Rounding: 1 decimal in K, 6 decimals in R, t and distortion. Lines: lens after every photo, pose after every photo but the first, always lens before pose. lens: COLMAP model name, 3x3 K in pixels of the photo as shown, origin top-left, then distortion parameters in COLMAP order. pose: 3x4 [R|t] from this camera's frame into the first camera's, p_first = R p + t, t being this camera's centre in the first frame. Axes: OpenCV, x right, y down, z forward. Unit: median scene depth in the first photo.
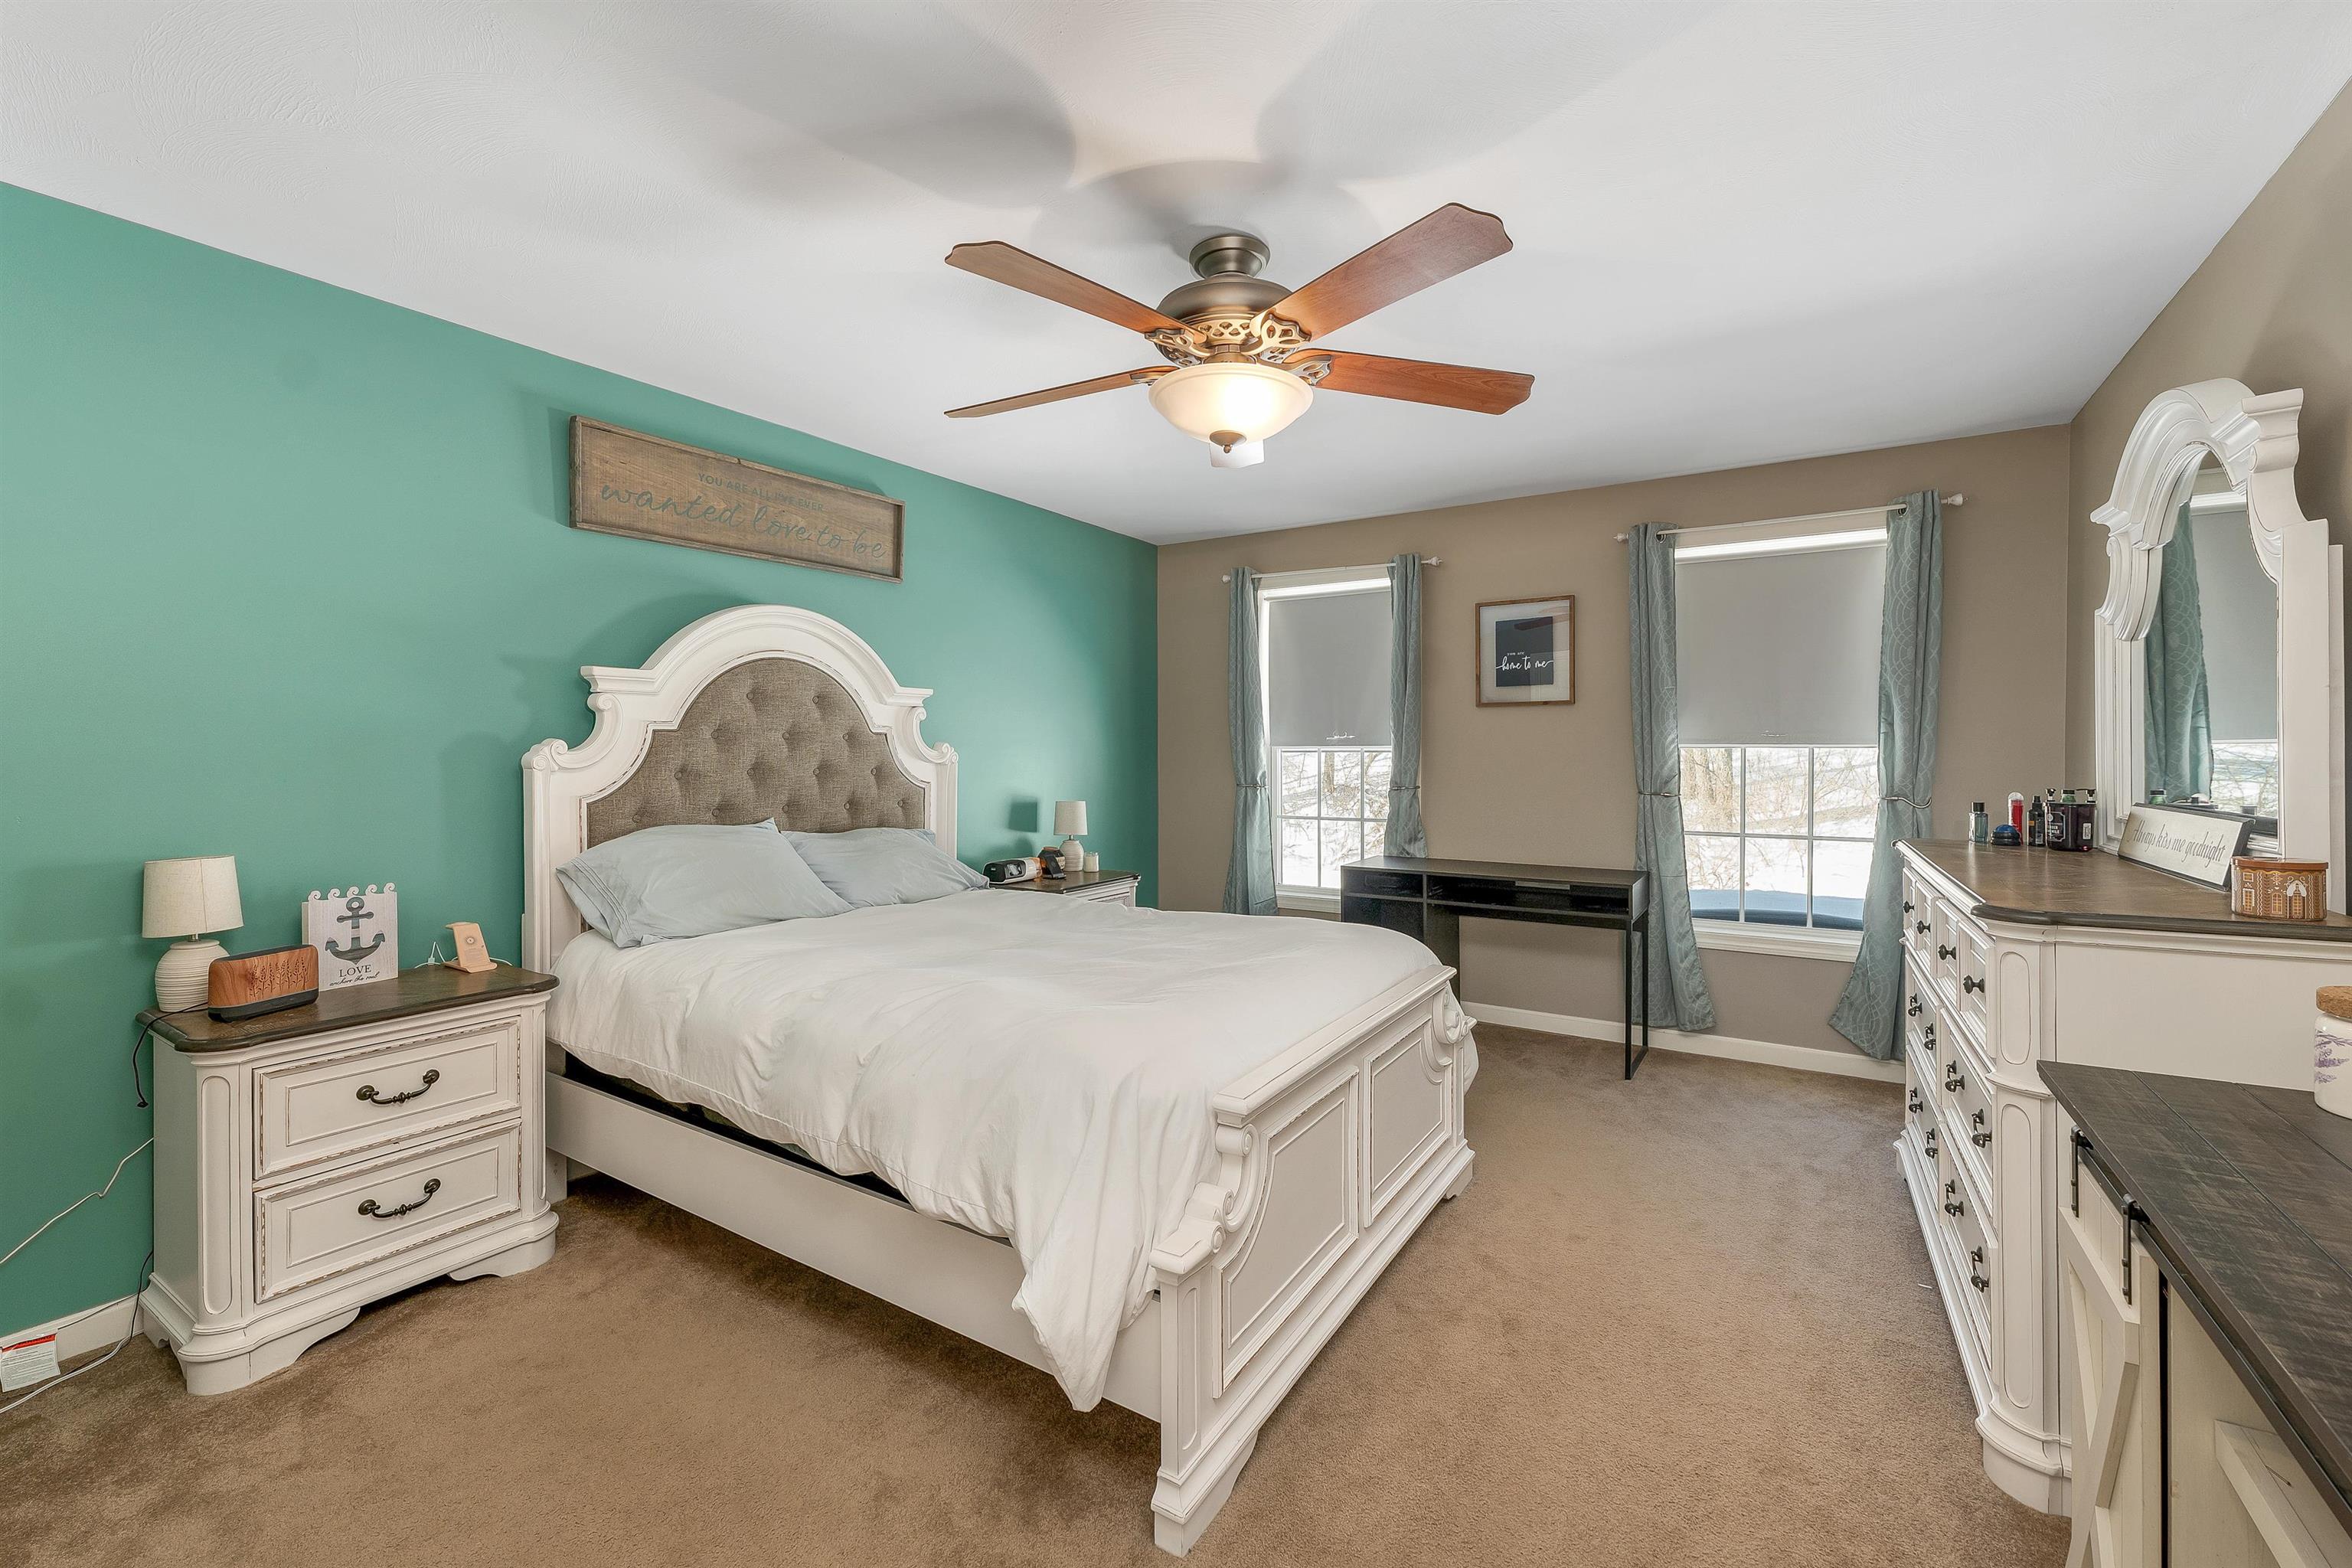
lens RADIAL K [[986.3, 0, 1139.9], [0, 986.3, 745.8], [0, 0, 1]] dist [-0.000984, 0.001097]
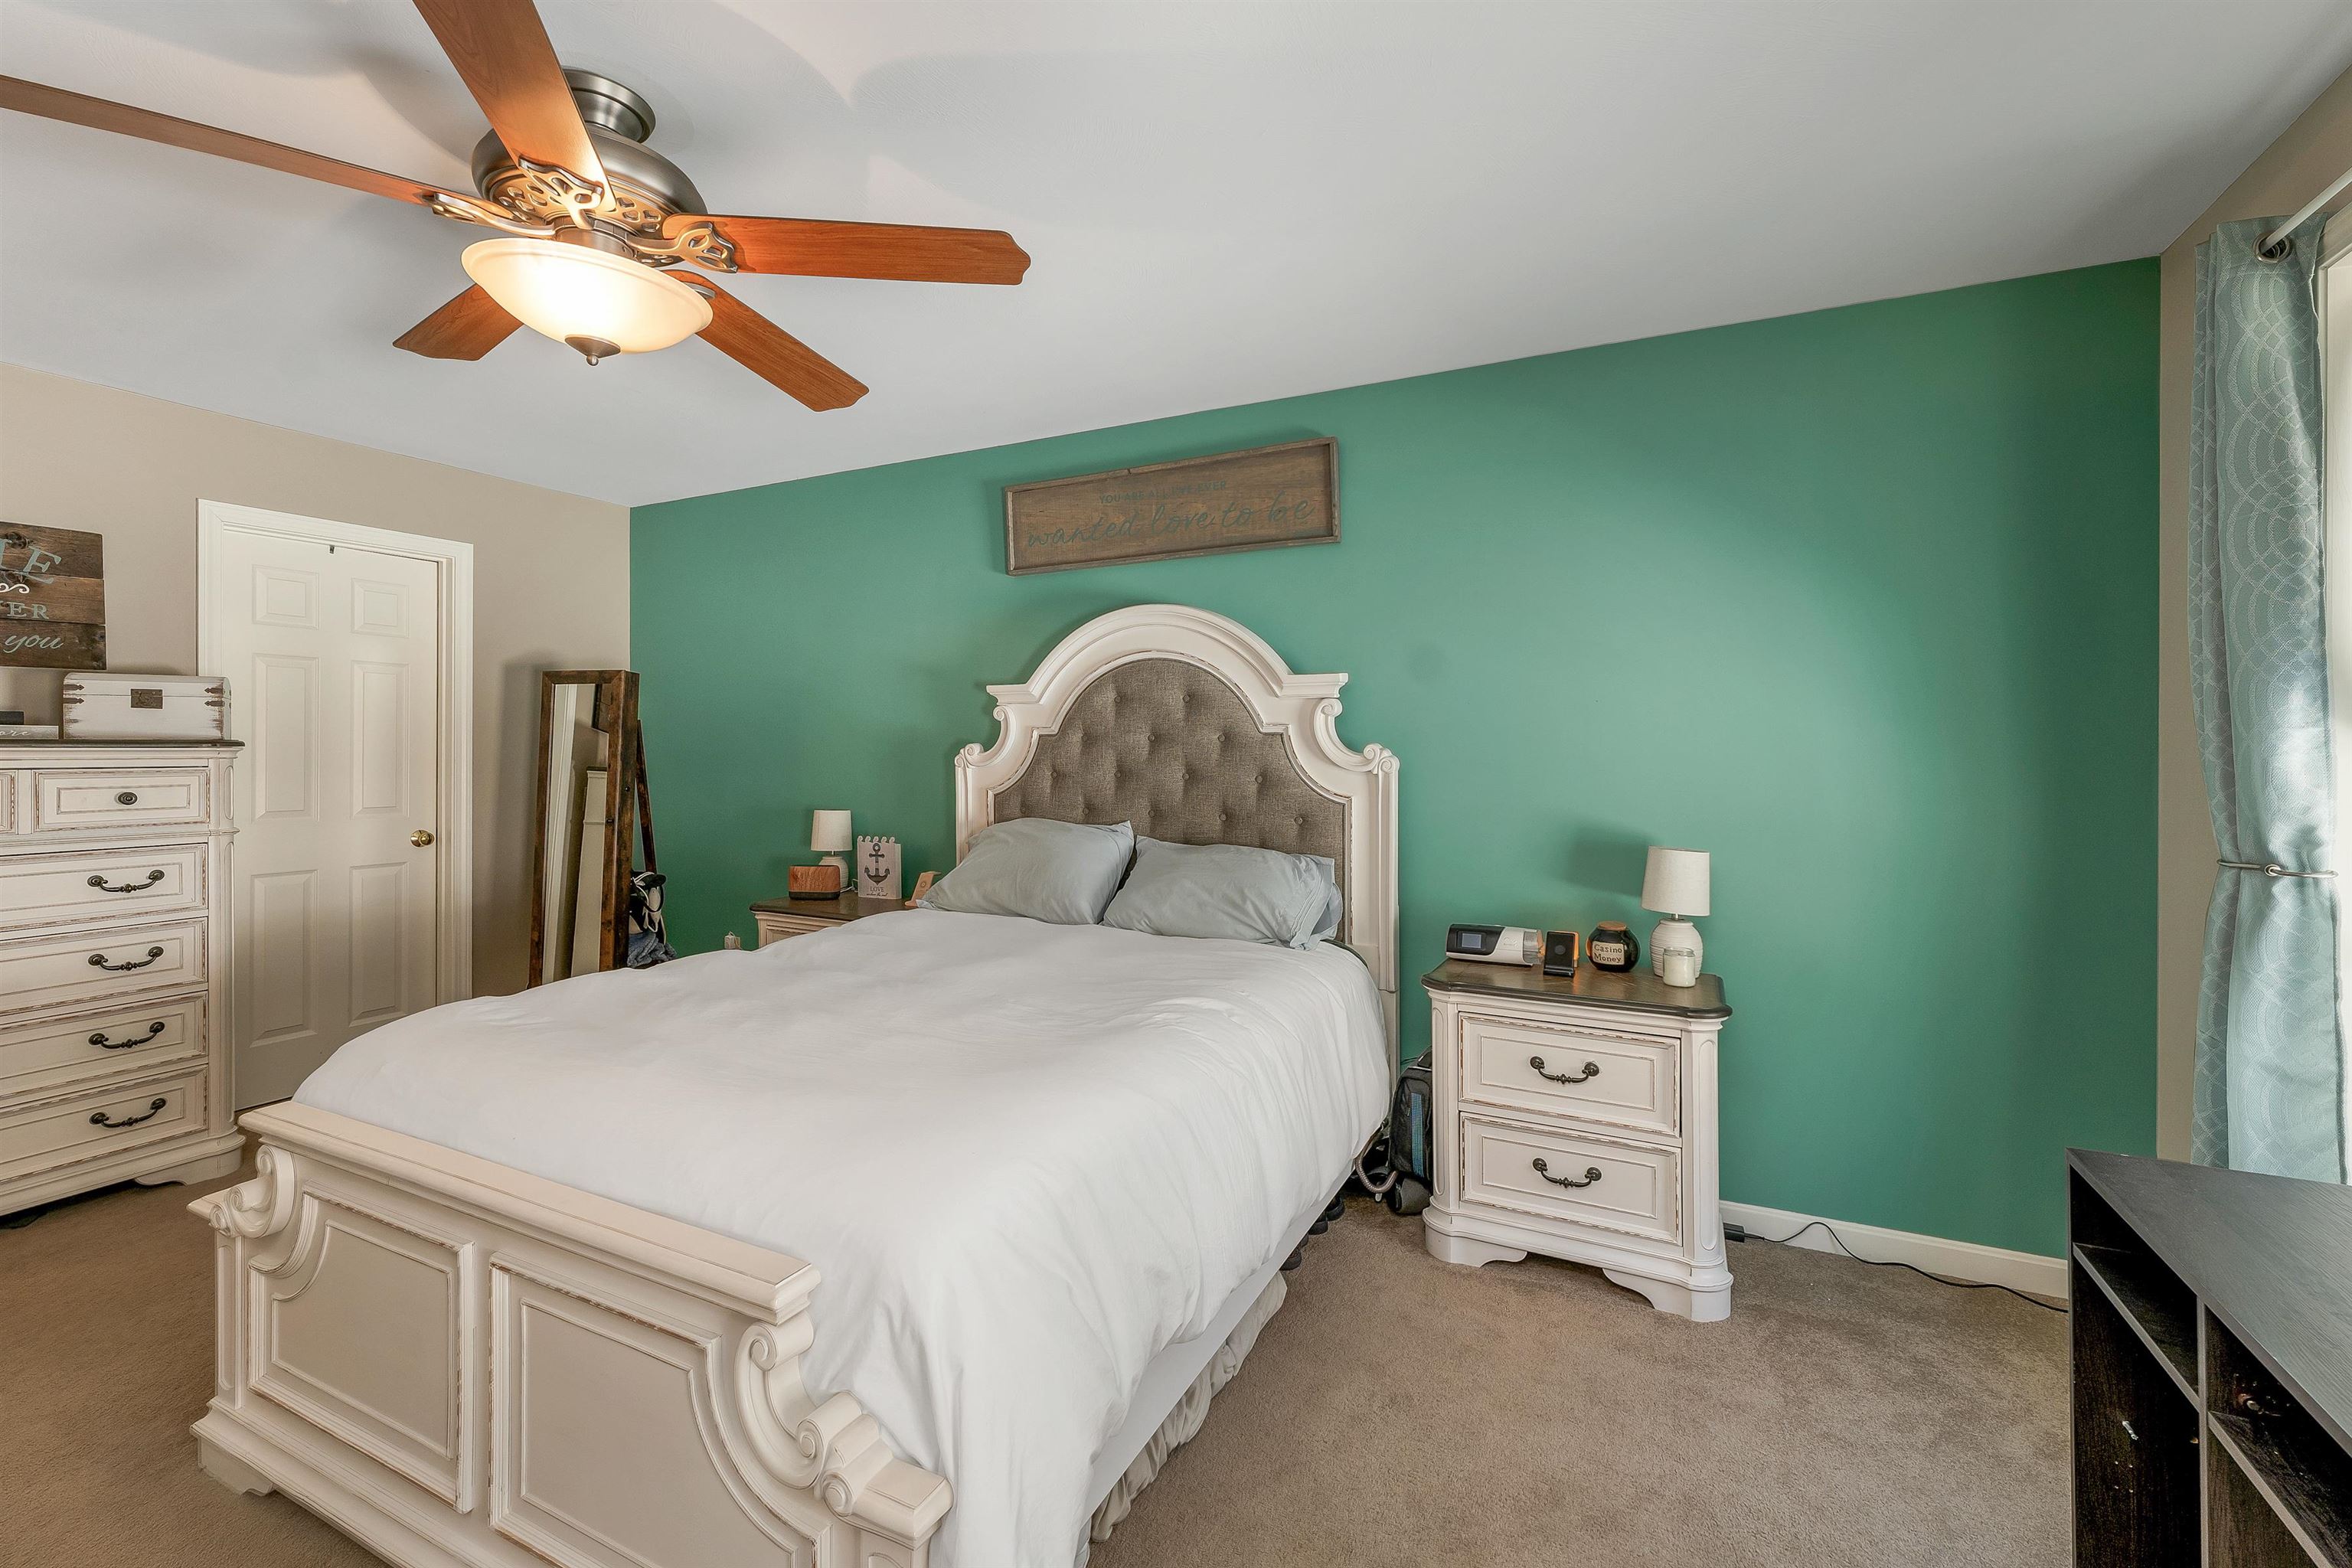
lens RADIAL K [[986.3, 0, 1096.0], [0, 986.3, 747.7], [0, 0, 1]] dist [-0.000984, 0.001097]
pose [[0.102905, -0.005249, -0.994677, 0.581520], [-0.001477, 0.999984, -0.005430, 0.004176], [0.994690, 0.002028, 0.102896, 0.821533]]
